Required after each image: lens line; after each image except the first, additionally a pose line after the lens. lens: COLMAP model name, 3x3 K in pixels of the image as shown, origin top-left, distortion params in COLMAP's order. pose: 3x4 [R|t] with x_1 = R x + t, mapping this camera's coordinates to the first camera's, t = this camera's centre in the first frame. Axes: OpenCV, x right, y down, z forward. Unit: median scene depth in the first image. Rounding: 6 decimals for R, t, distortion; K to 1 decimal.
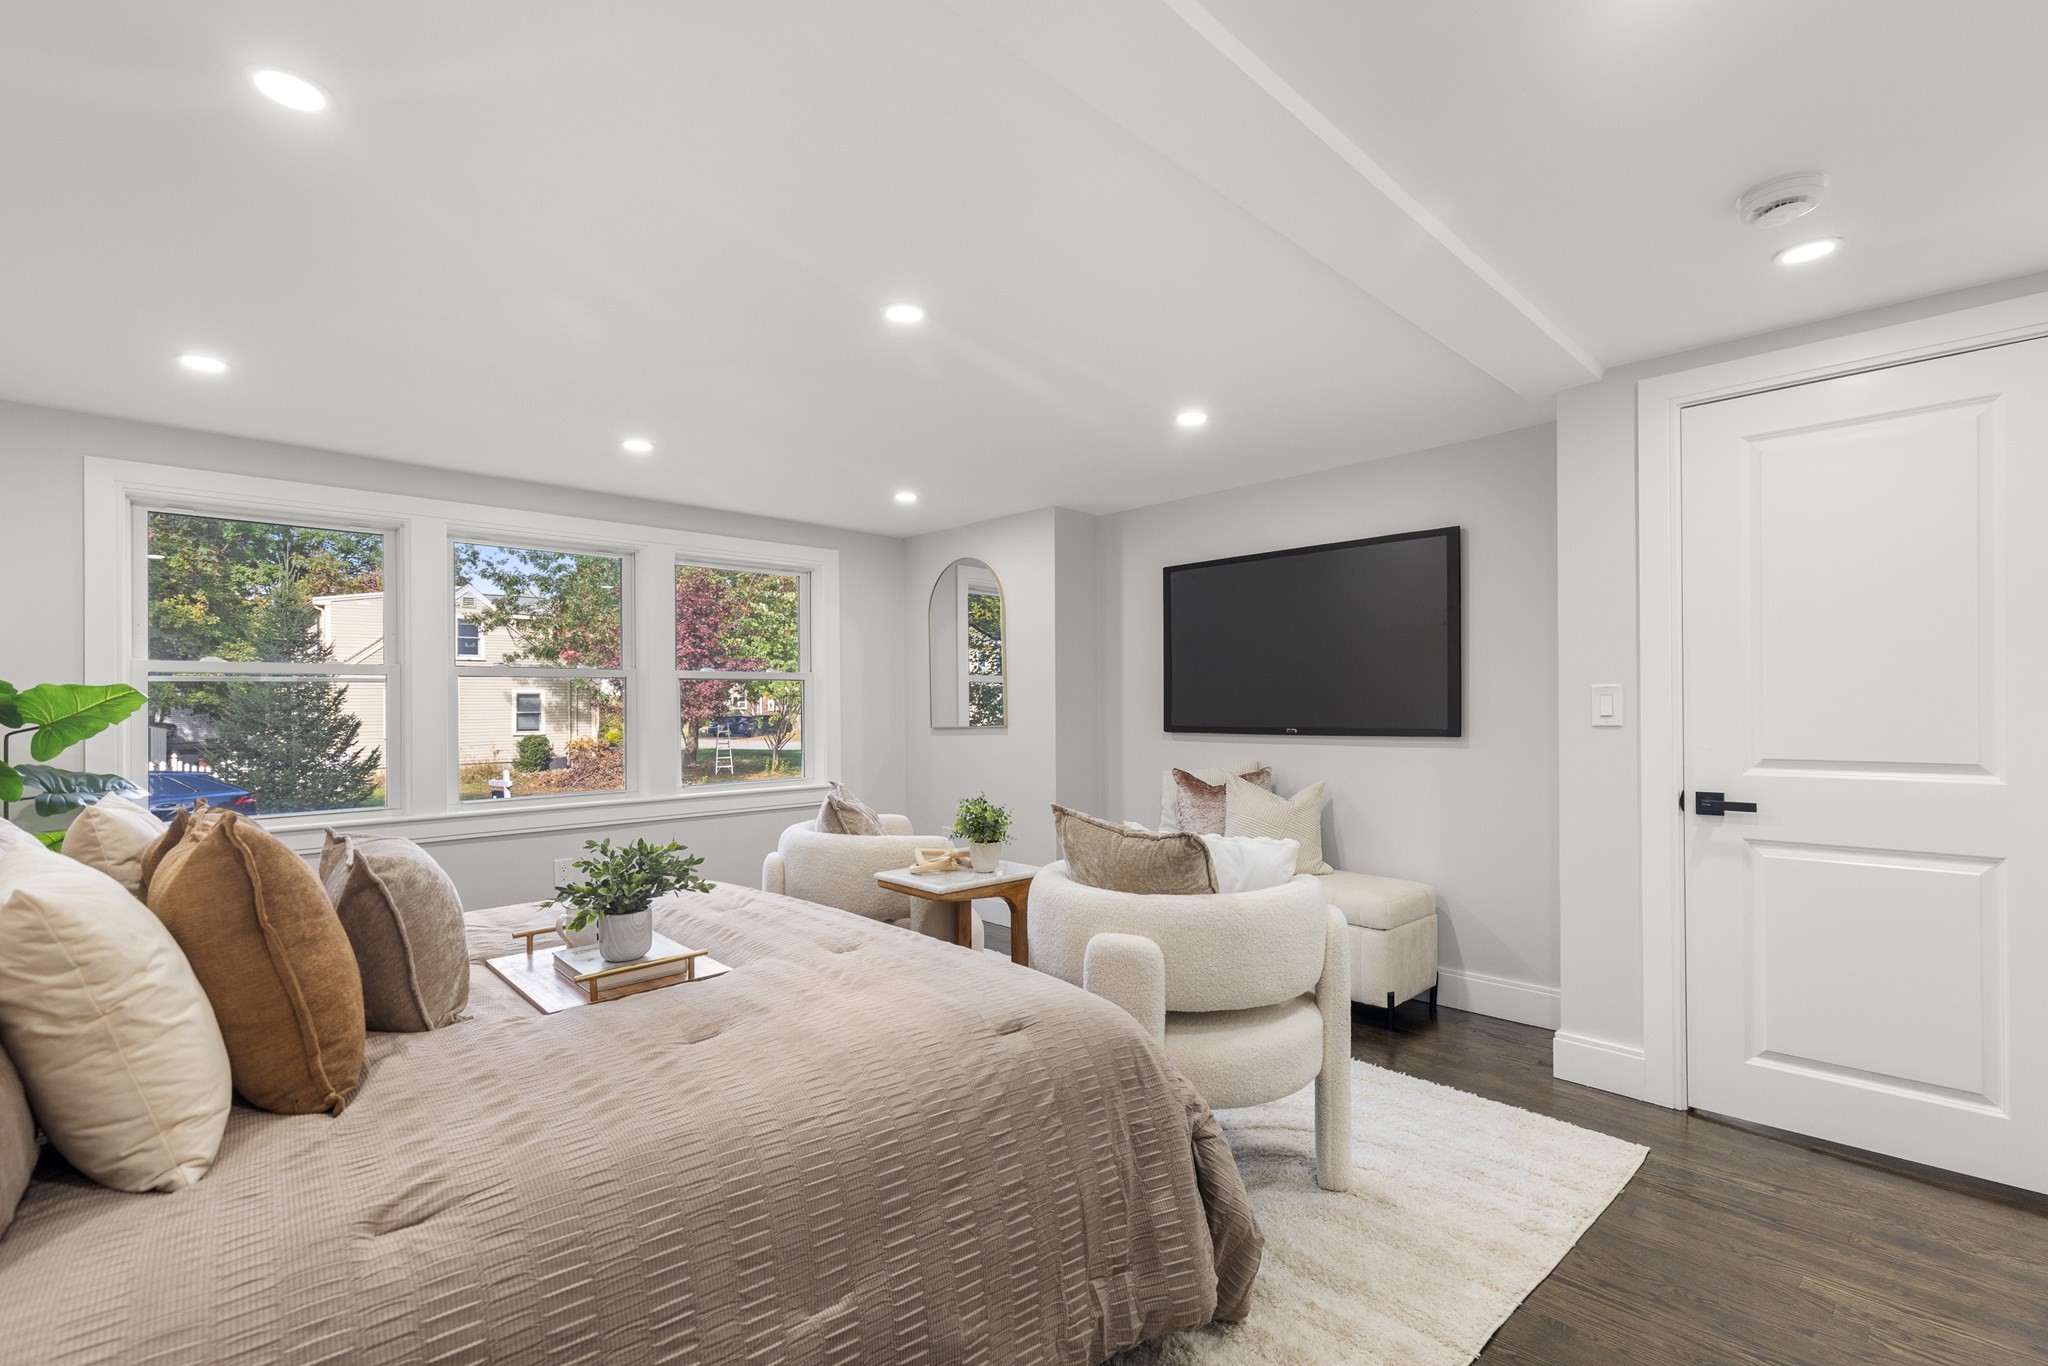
lens RADIAL K [[945.4, 0, 1029.7], [0, 945.4, 699.0], [0, 0, 1]] dist [0.004727, 0.000041]
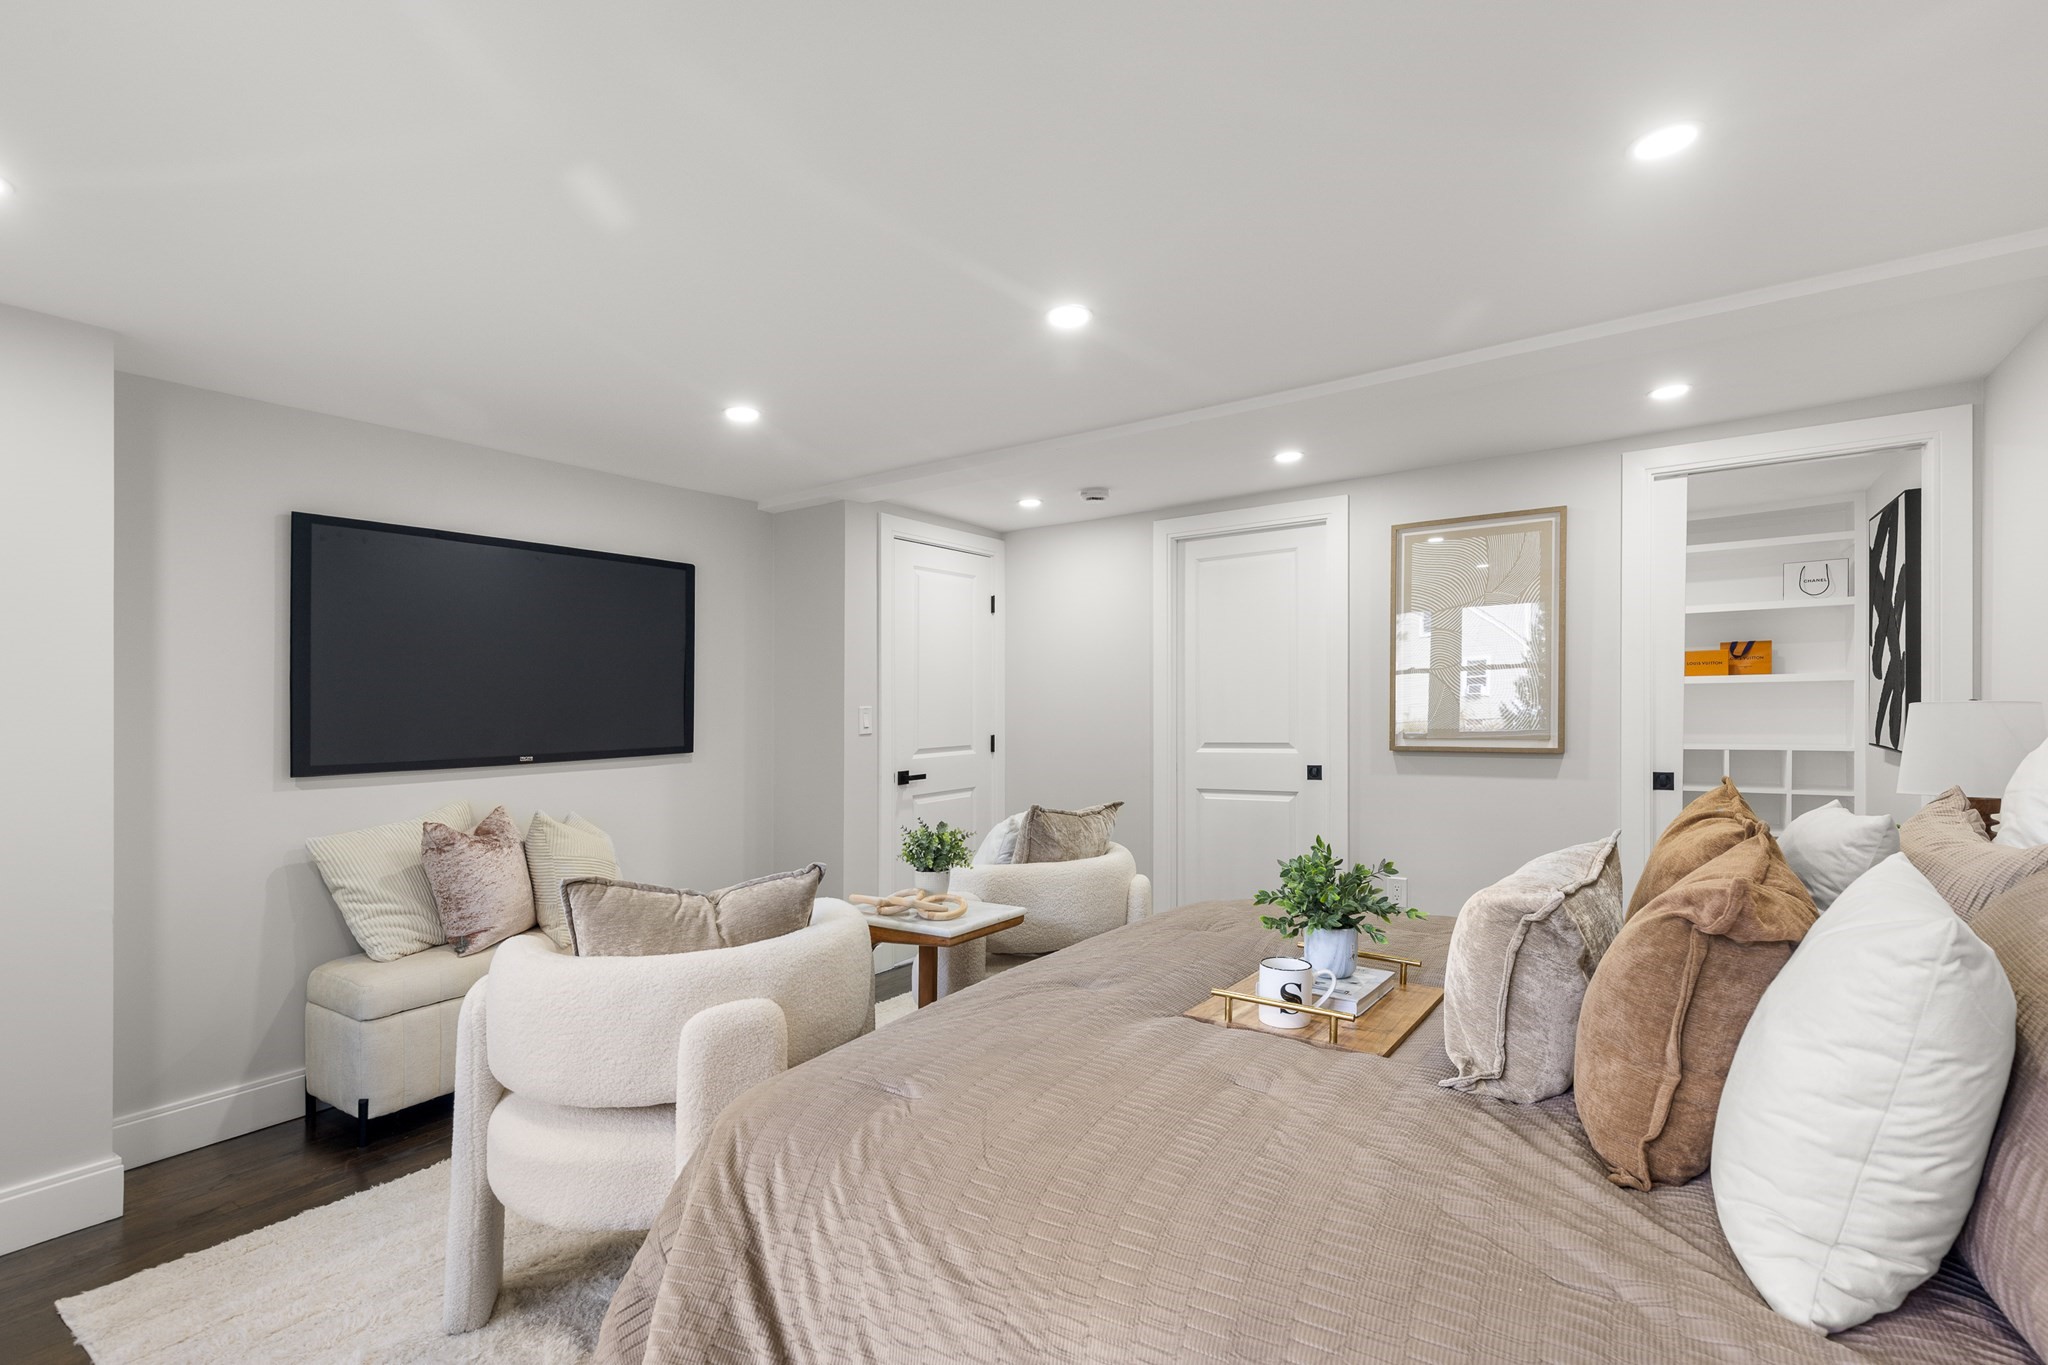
lens RADIAL K [[945.4, 0, 1029.7], [0, 945.4, 698.5], [0, 0, 1]] dist [0.004727, 0.000041]
pose [[-0.203481, 0.020665, 0.978861, -0.681051], [0.015327, 0.999722, -0.017919, 0.002501], [-0.978959, 0.011356, -0.203741, 0.791155]]
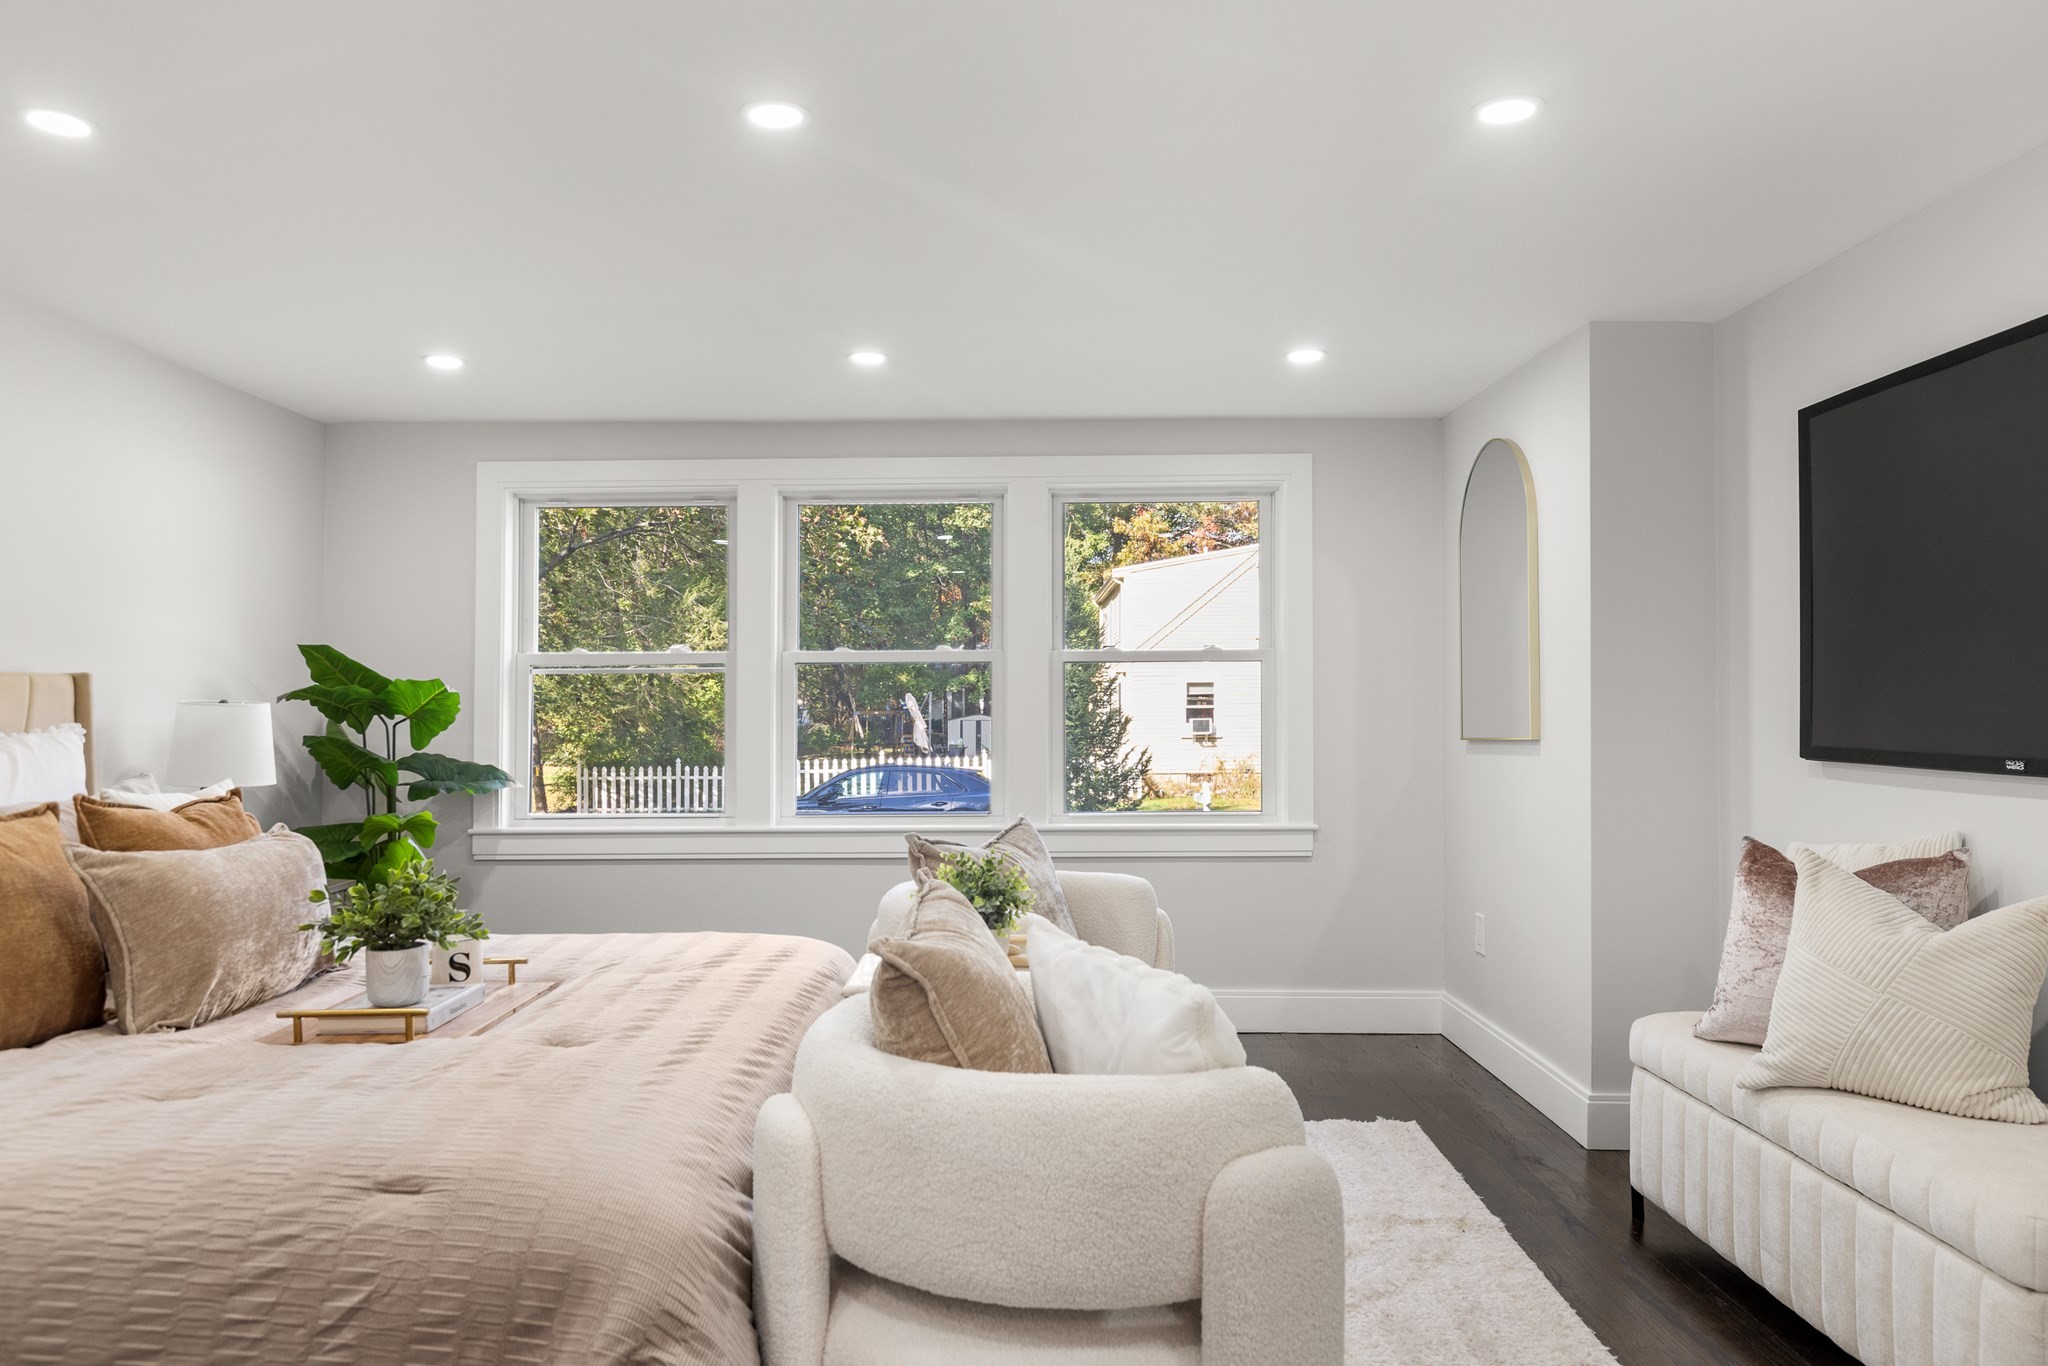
lens RADIAL K [[1419.8, 0, 1024.0], [0, 1419.8, 683.0], [0, 0, 1]] dist [0.005552, 0.002441]
pose [[0.691227, -0.004431, -0.722624, 0.466559], [0.002000, 0.999989, -0.004218, -0.001948], [0.722635, 0.001470, 0.691229, 0.284561]]
